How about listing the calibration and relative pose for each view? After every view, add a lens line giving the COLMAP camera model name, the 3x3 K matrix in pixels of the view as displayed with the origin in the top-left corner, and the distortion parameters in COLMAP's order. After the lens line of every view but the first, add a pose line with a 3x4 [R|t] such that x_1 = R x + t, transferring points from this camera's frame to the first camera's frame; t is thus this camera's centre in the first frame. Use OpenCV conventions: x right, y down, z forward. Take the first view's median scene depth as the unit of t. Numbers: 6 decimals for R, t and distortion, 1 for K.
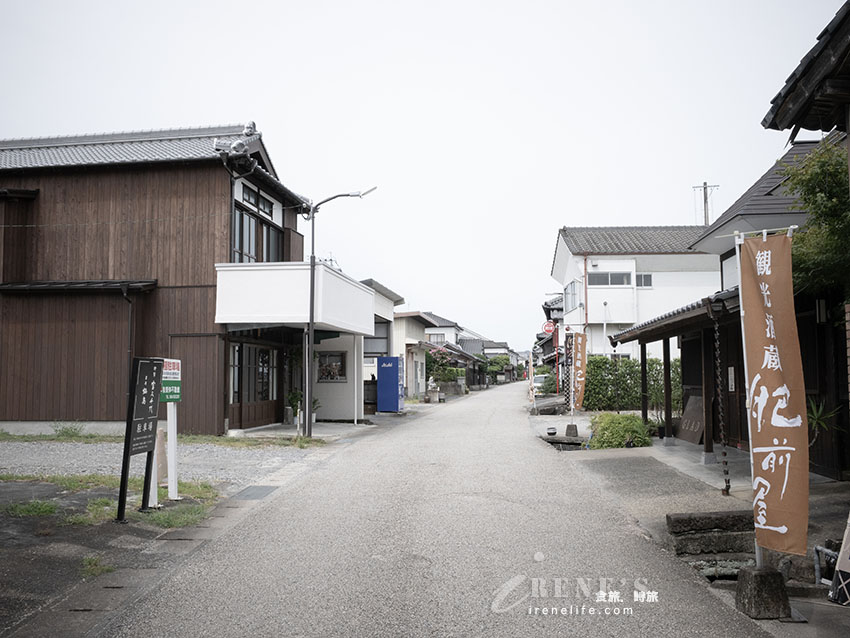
lens RADIAL K [[730.7, 0, 425.0], [0, 730.7, 319.8], [0, 0, 1]] dist [0.002287, 0.004649]
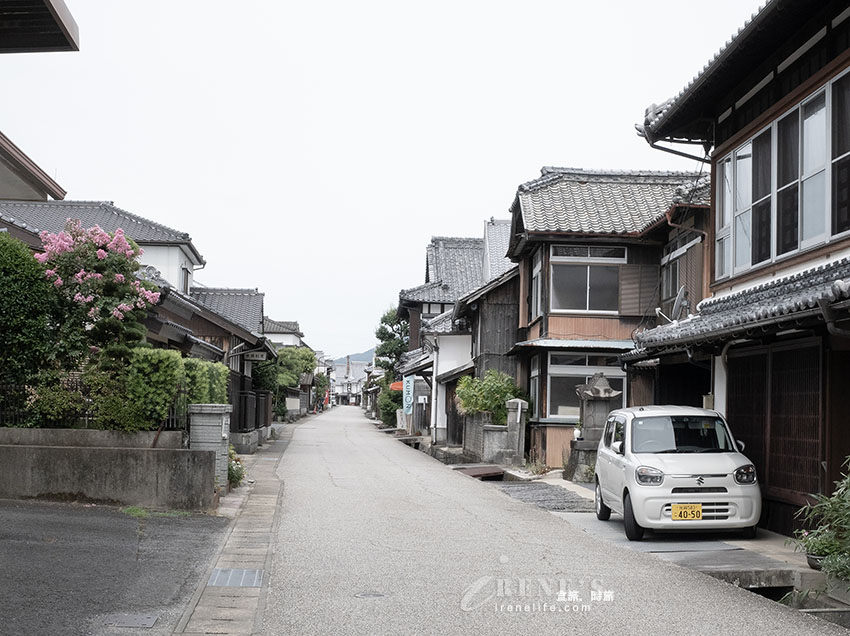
lens RADIAL K [[1234.8, 0, 425.5], [0, 1234.8, 318.3], [0, 0, 1]] dist [0.007845, 0.000000]
pose [[0.970407, 0.042581, 0.237693, 0.016788], [-0.045404, 0.998948, 0.006414, 0.032893], [-0.237170, -0.017017, 0.971319, 0.431989]]
